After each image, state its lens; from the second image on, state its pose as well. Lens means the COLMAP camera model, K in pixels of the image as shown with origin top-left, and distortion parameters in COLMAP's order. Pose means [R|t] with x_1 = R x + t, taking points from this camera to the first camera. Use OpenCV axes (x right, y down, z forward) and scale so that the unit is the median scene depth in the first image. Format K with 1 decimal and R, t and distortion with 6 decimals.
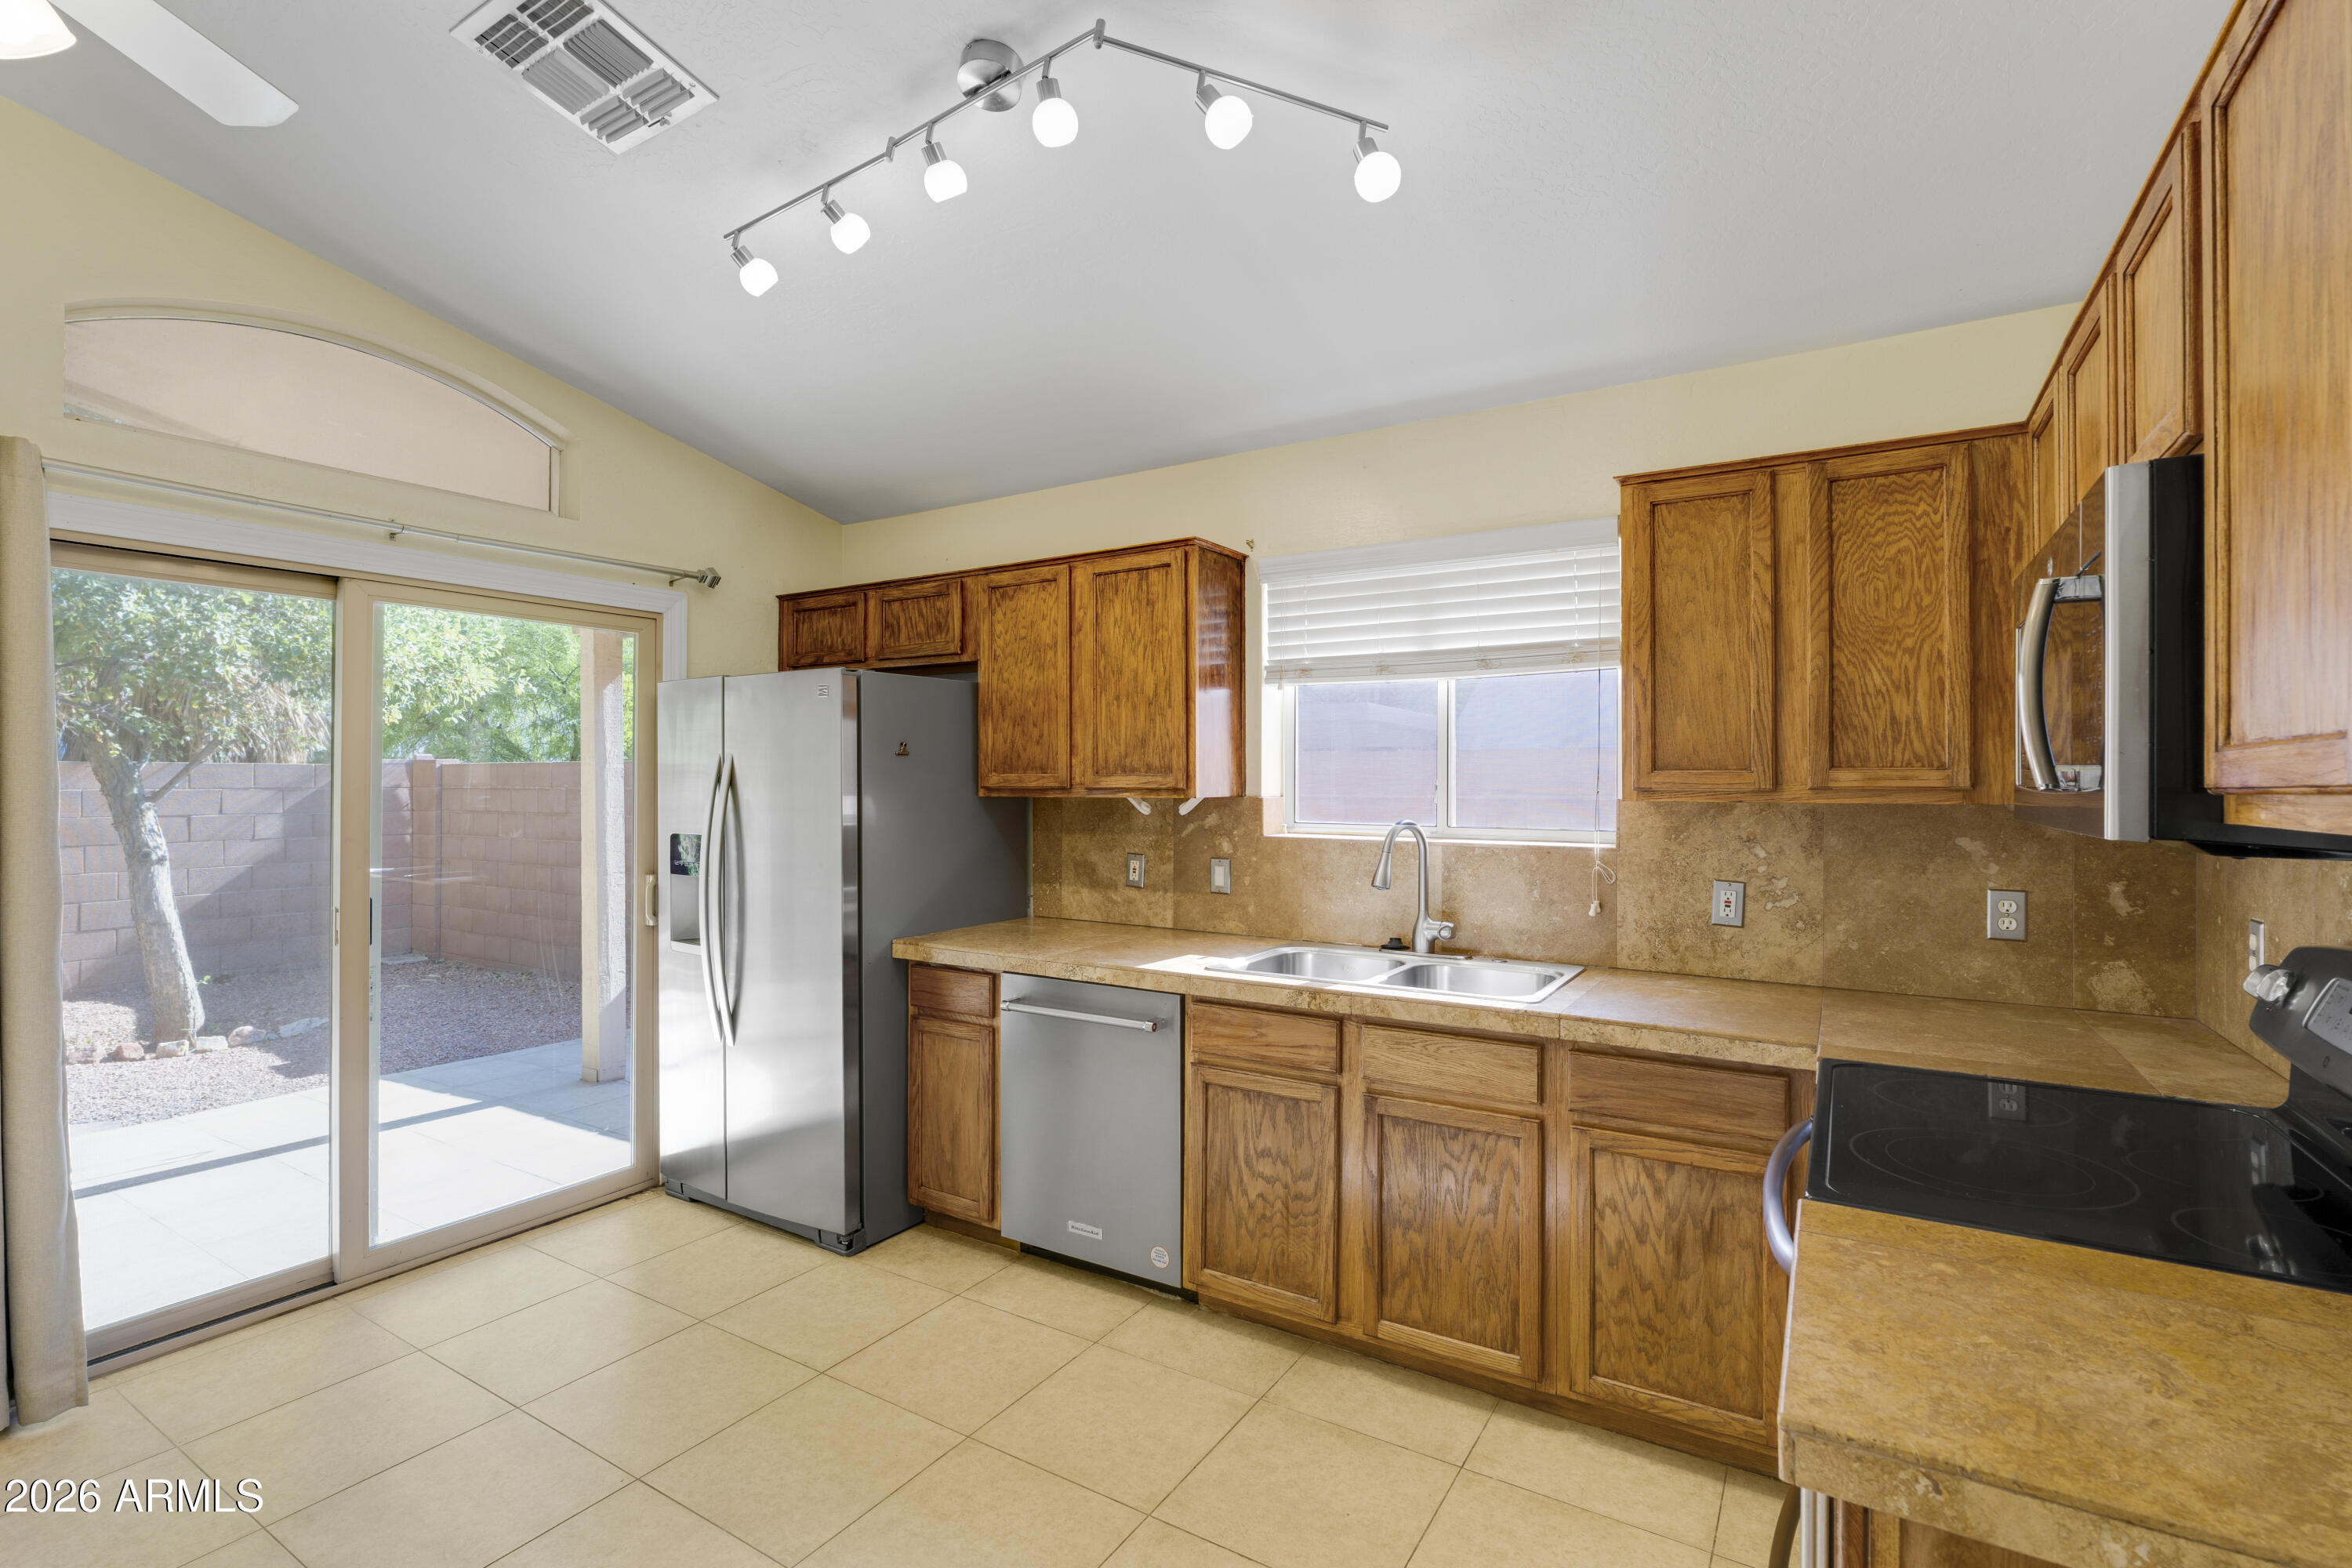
lens RADIAL K [[1081.1, 0, 1181.0], [0, 1081.1, 771.1], [0, 0, 1]] dist [-0.008183, 0.000966]
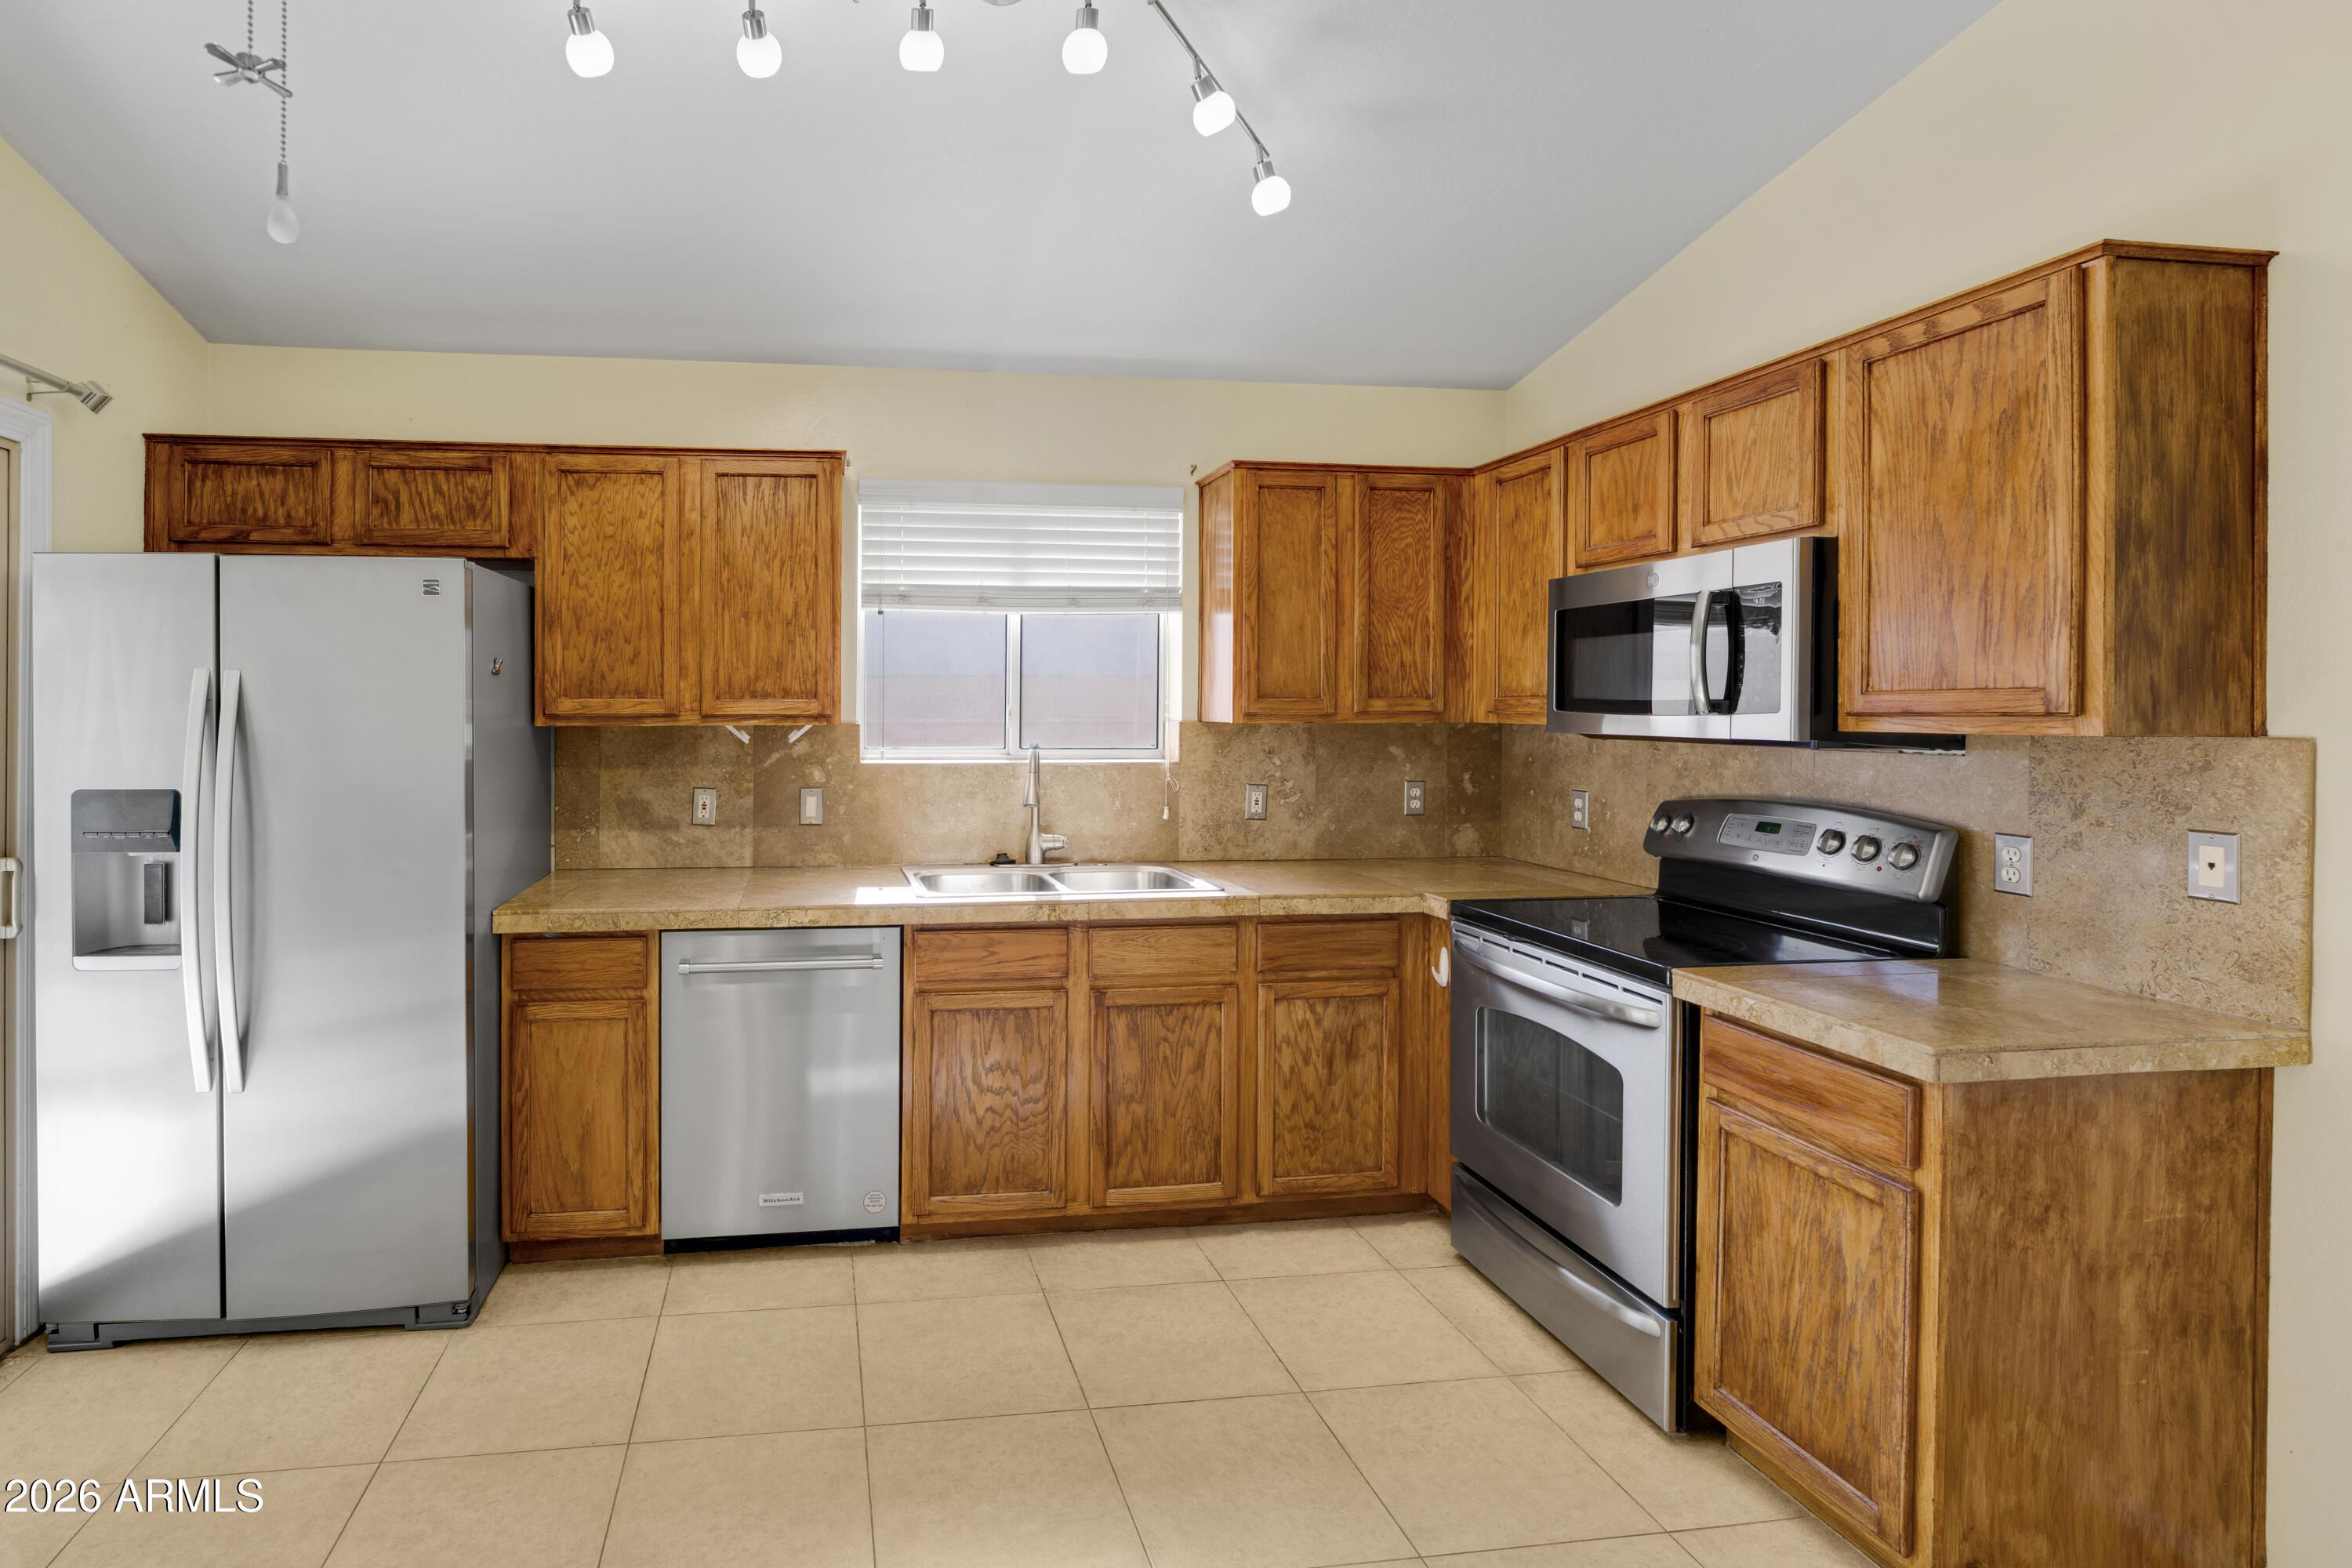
lens RADIAL K [[1137.2, 0, 972.6], [0, 1137.2, 708.5], [0, 0, 1]] dist [-0.009491, -0.000233]
pose [[0.770550, -0.002344, 0.637376, -0.572777], [-0.005845, 0.999925, 0.010743, -0.001111], [-0.637353, -0.012003, 0.770478, 0.162328]]
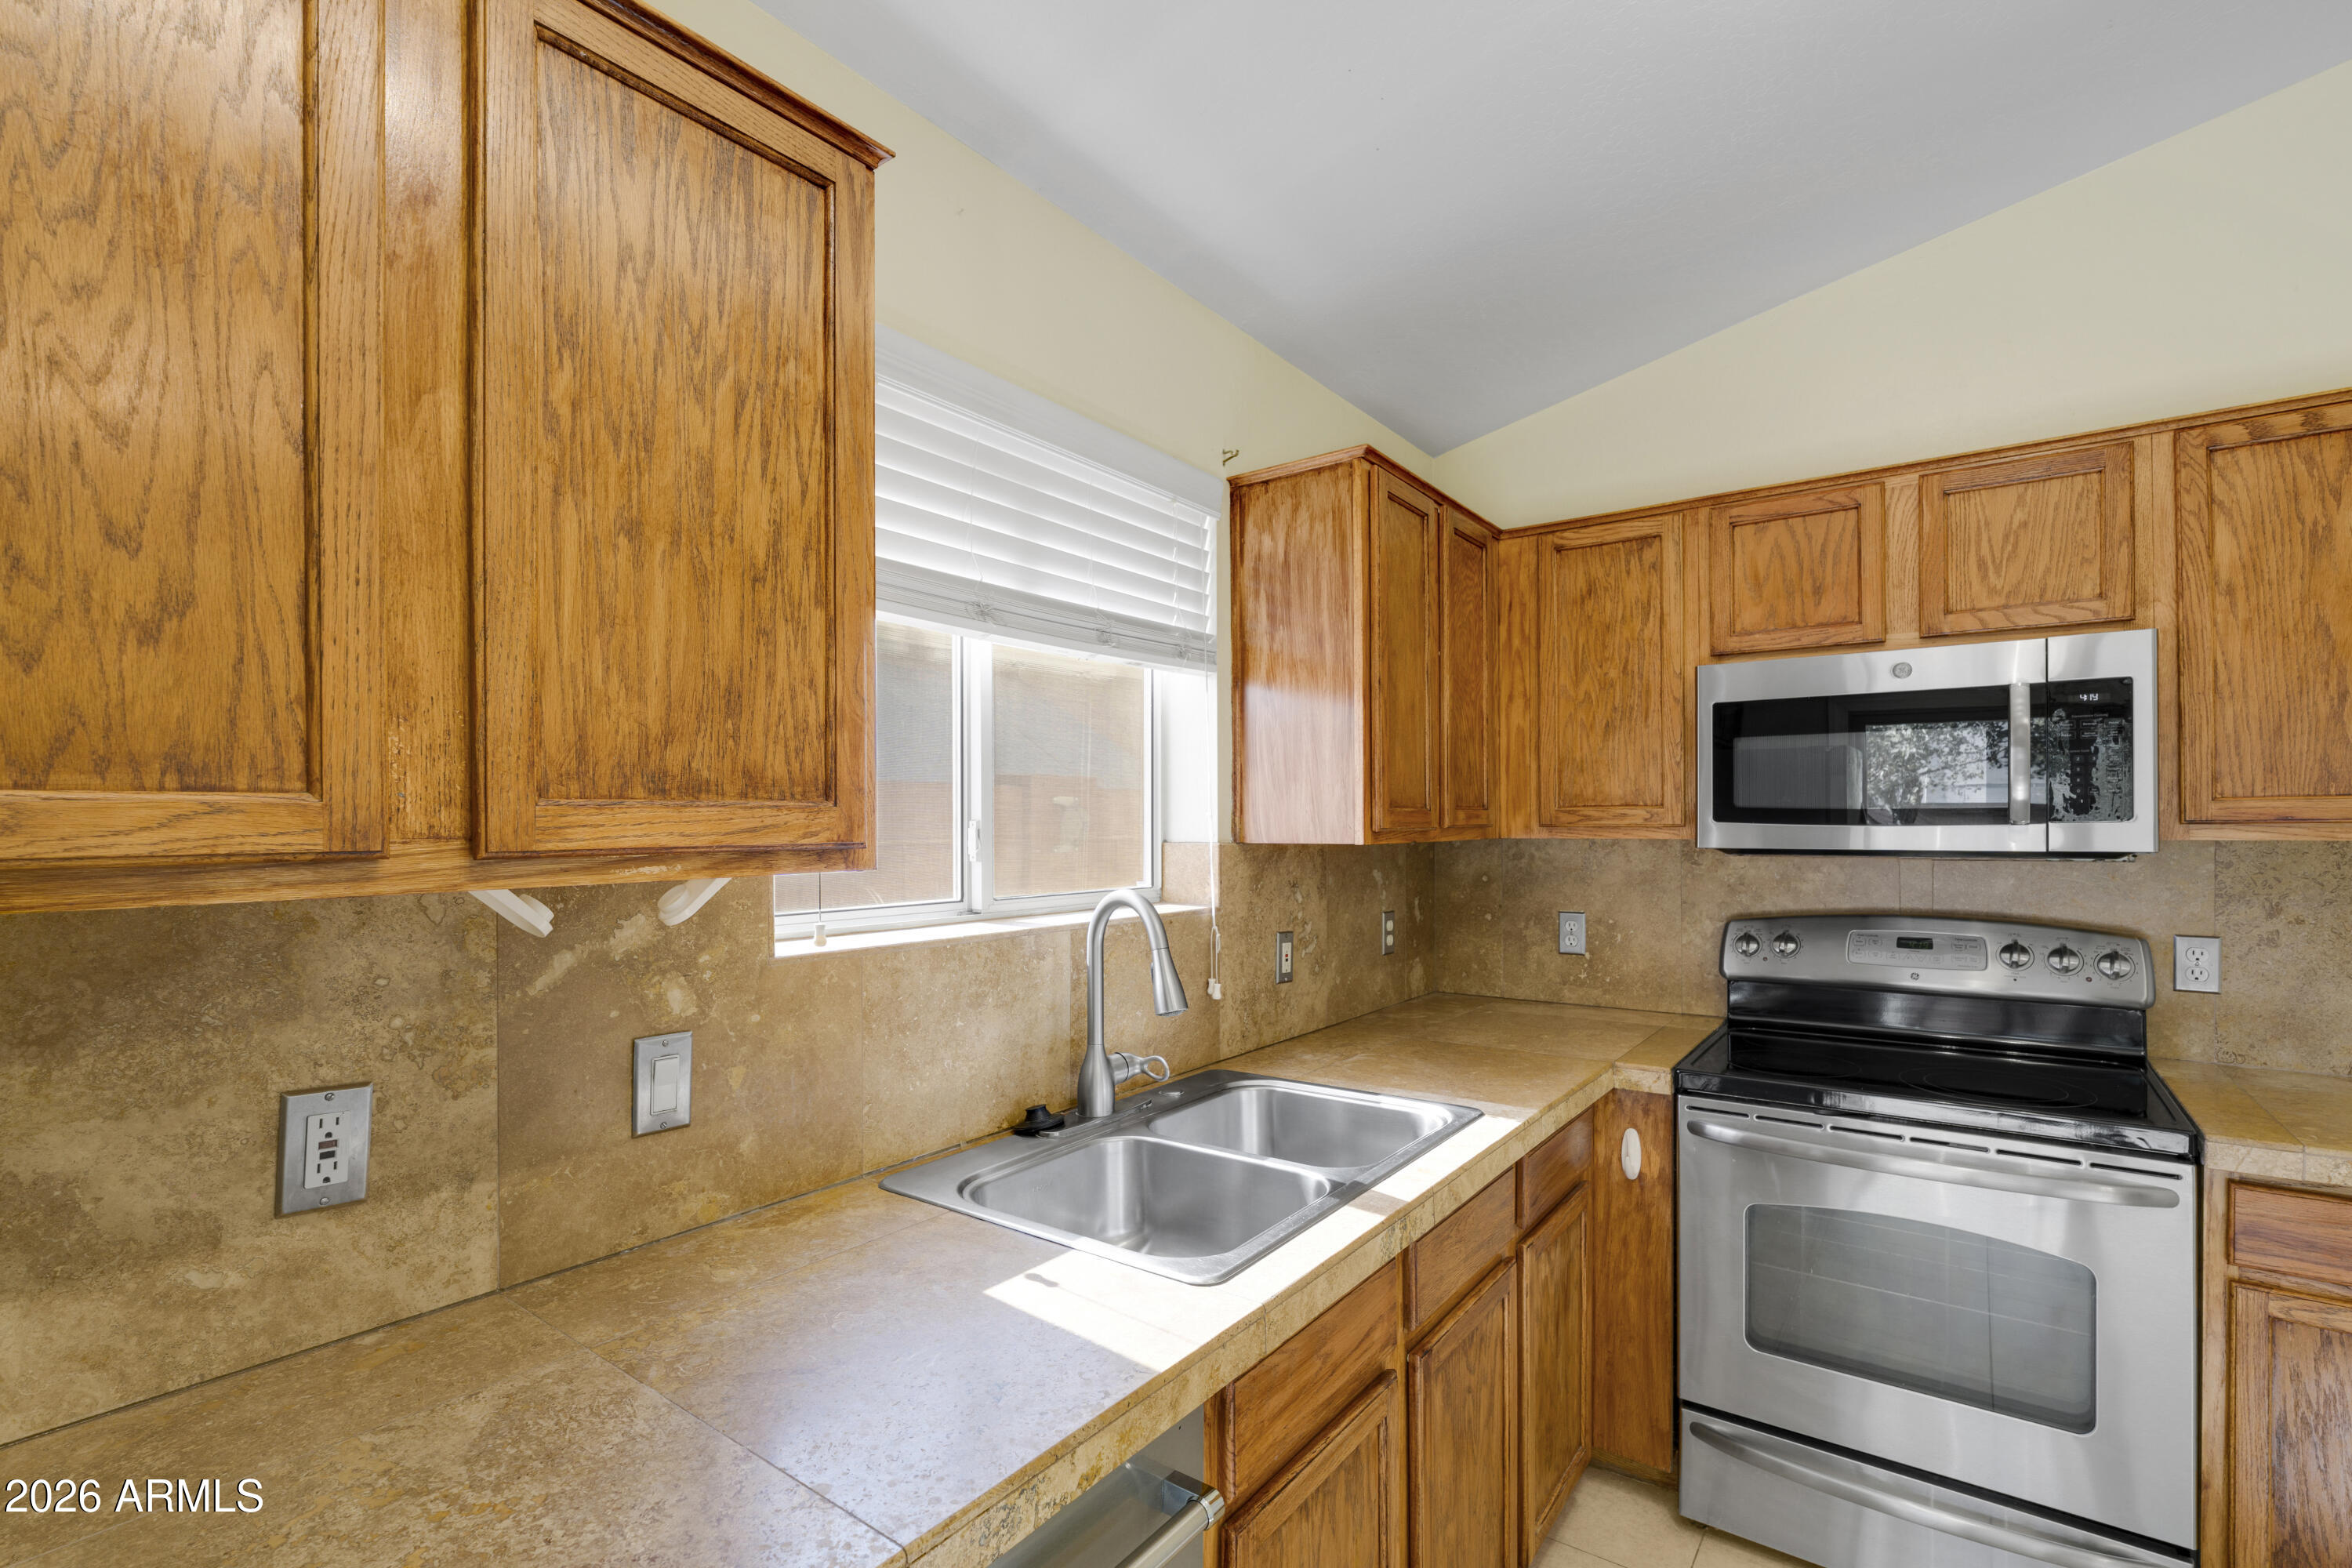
lens RADIAL K [[1081.1, 0, 1229.6], [0, 1081.1, 828.3], [0, 0, 1]] dist [-0.008183, 0.000966]
pose [[0.077824, -0.007616, 0.996938, -0.362854], [-0.003747, 0.999962, 0.007932, 0.008263], [-0.996960, -0.004353, 0.077792, 0.909184]]
